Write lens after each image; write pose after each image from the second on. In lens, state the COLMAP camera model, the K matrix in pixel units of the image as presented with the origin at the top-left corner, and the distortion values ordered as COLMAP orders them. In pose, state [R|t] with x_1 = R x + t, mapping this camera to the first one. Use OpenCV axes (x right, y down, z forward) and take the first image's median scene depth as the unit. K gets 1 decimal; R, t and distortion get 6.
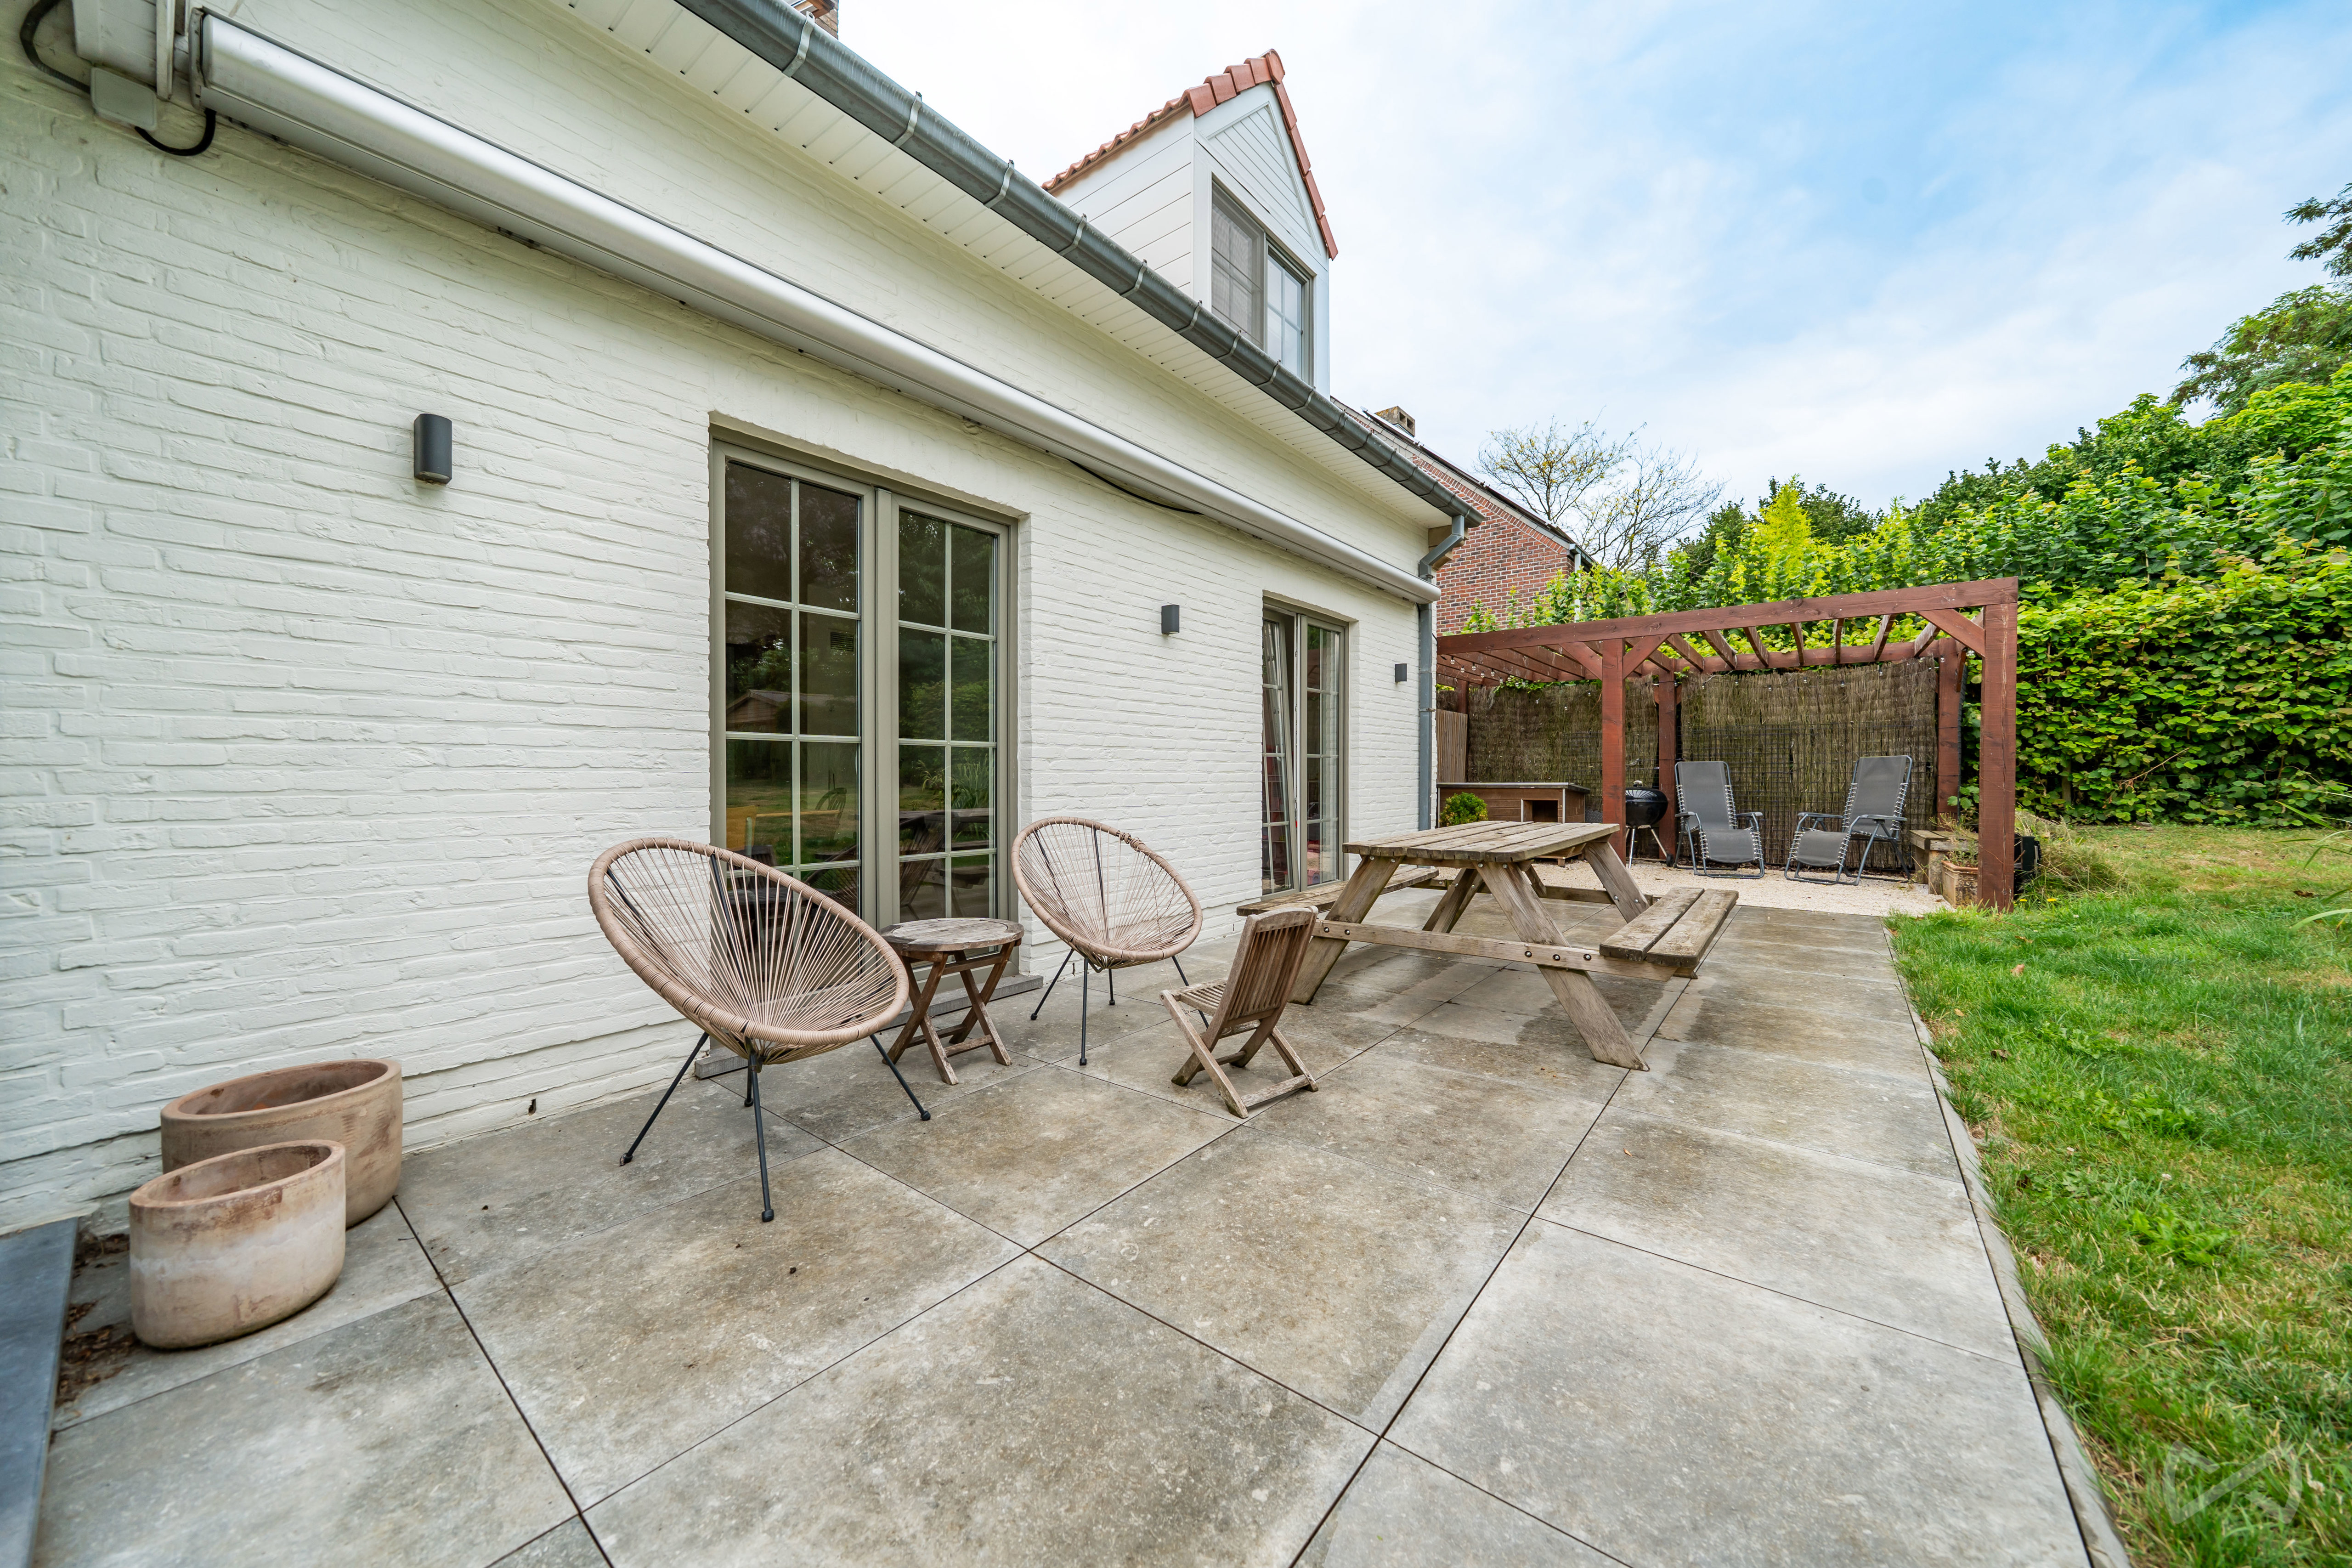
lens RADIAL K [[810.8, 0, 1176.0], [0, 810.8, 784.0], [0, 0, 1]] dist [-0.004887, 0.000032]
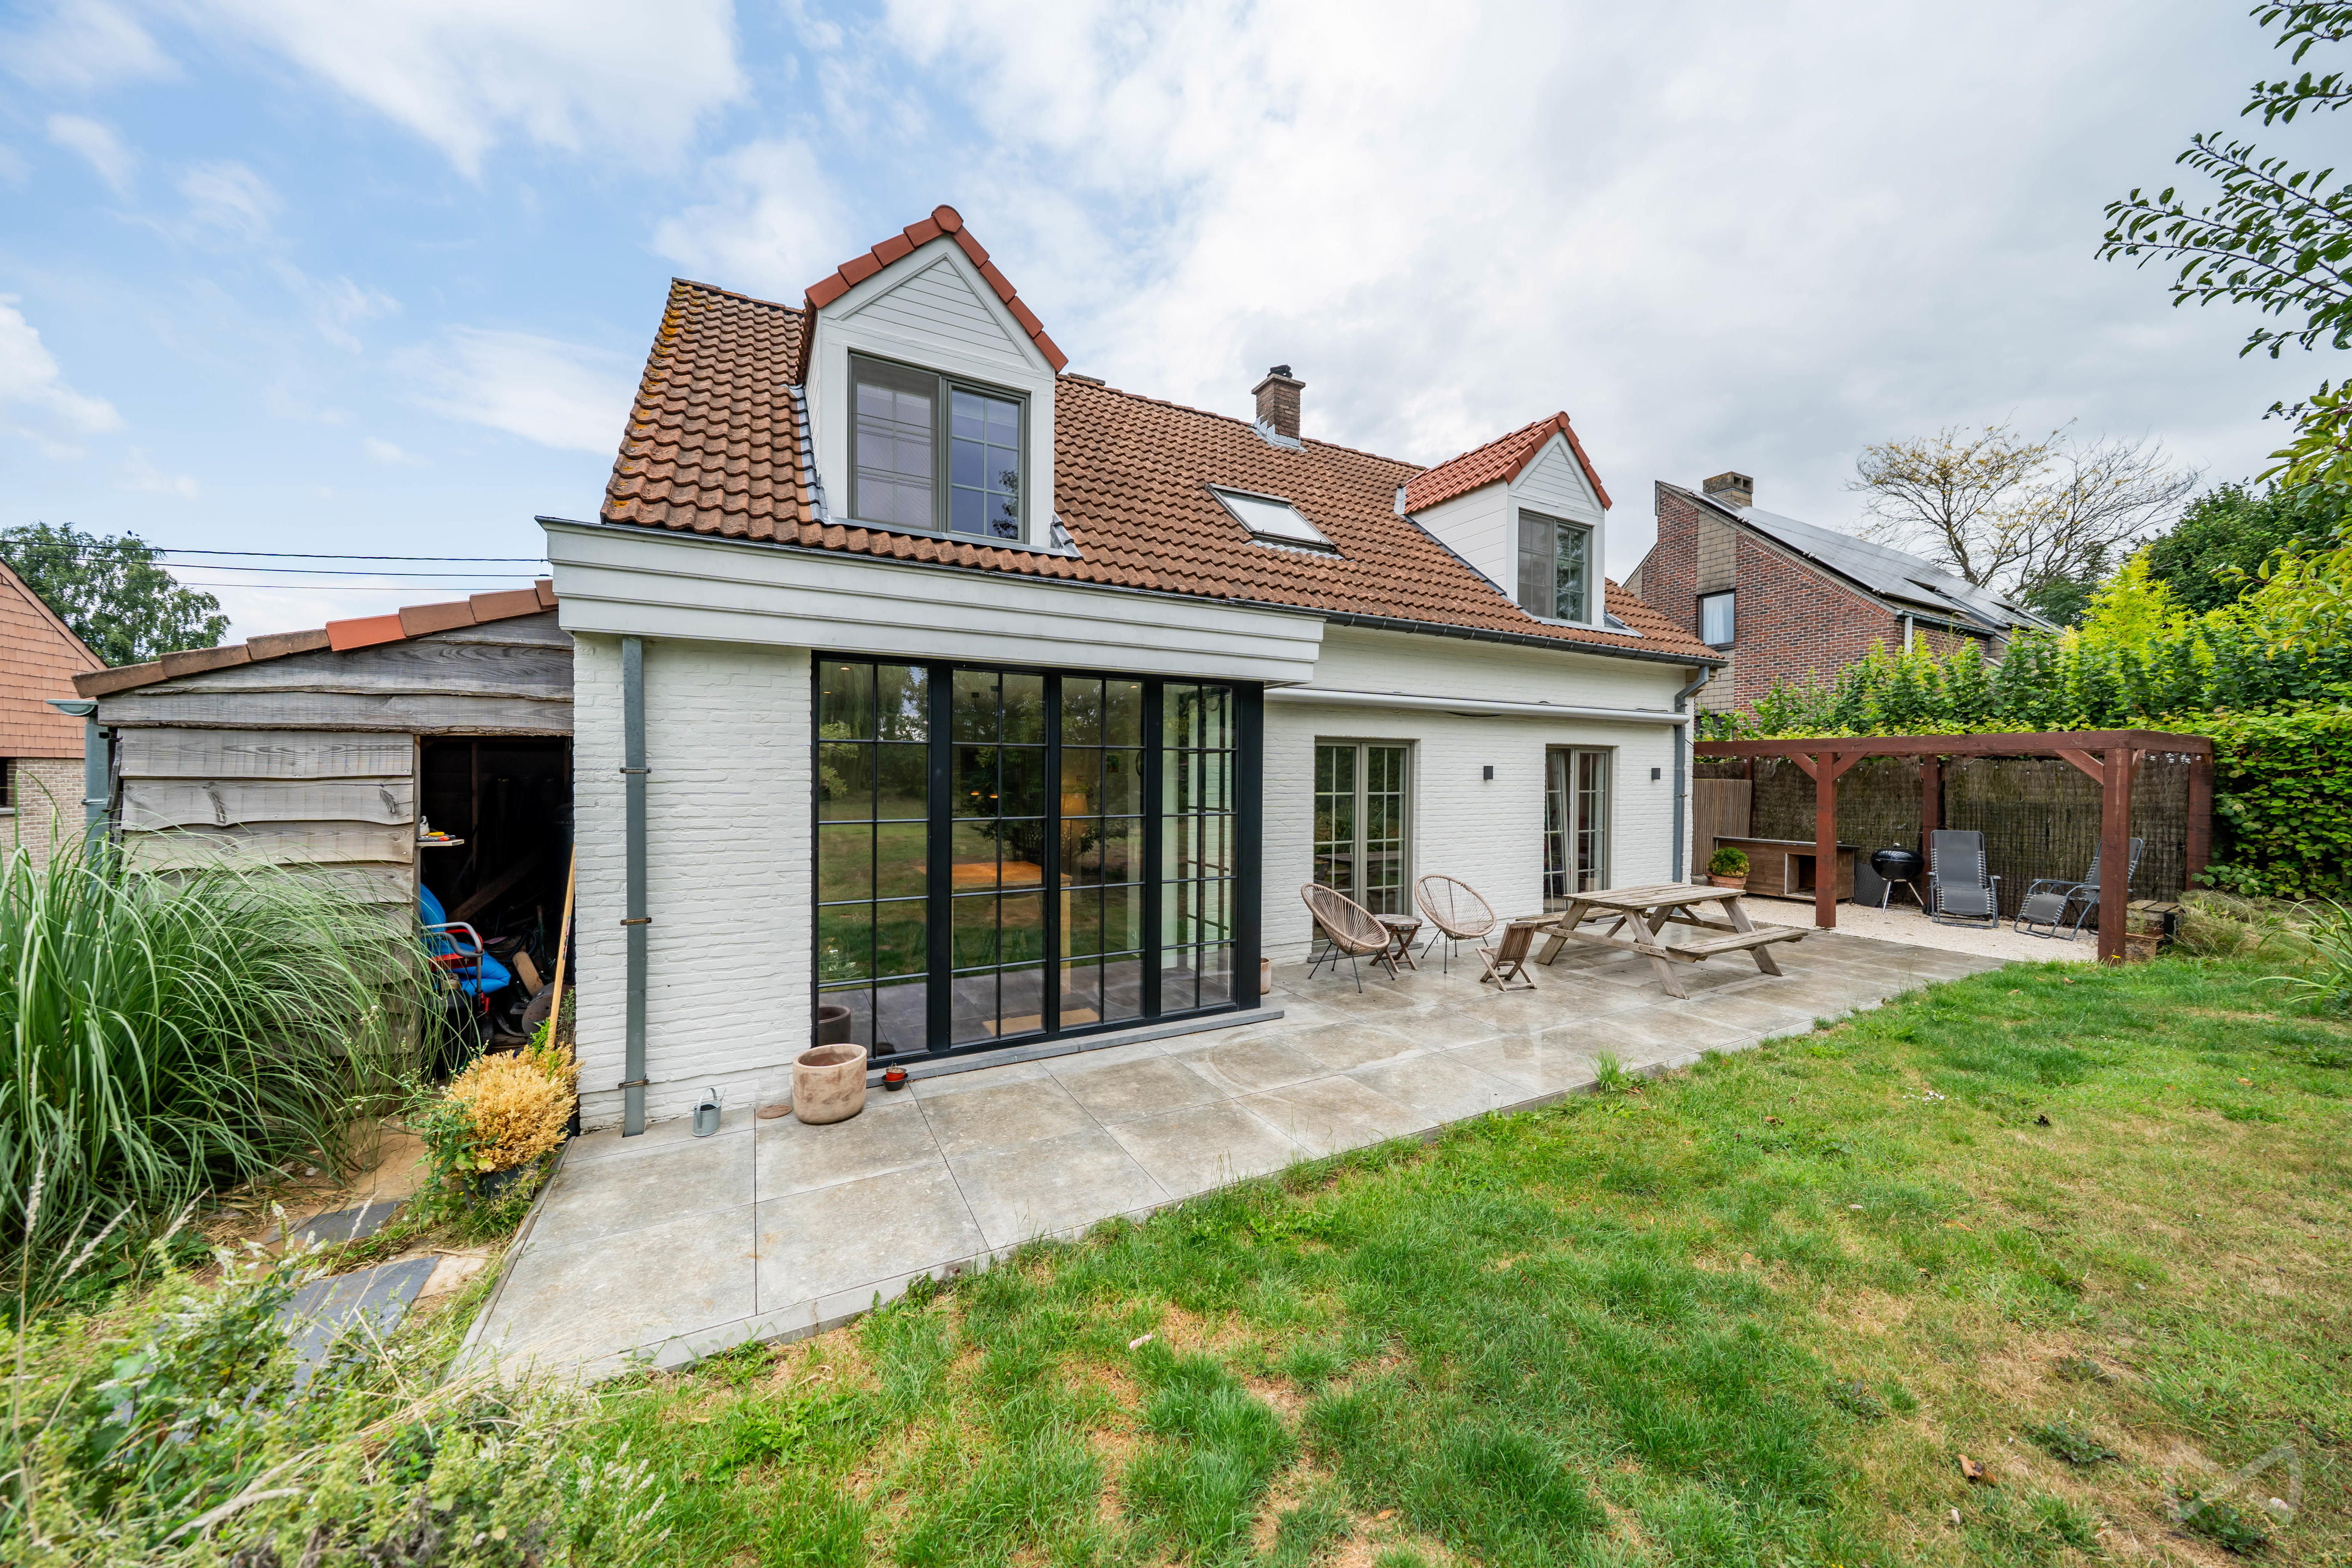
lens RADIAL K [[810.8, 0, 1176.0], [0, 810.8, 784.0], [0, 0, 1]] dist [-0.004887, 0.000032]
pose [[0.920962, 0.014489, -0.389383, 0.044761], [-0.011760, 0.999887, 0.009392, -0.135006], [0.389475, -0.004070, 0.921028, -0.831692]]
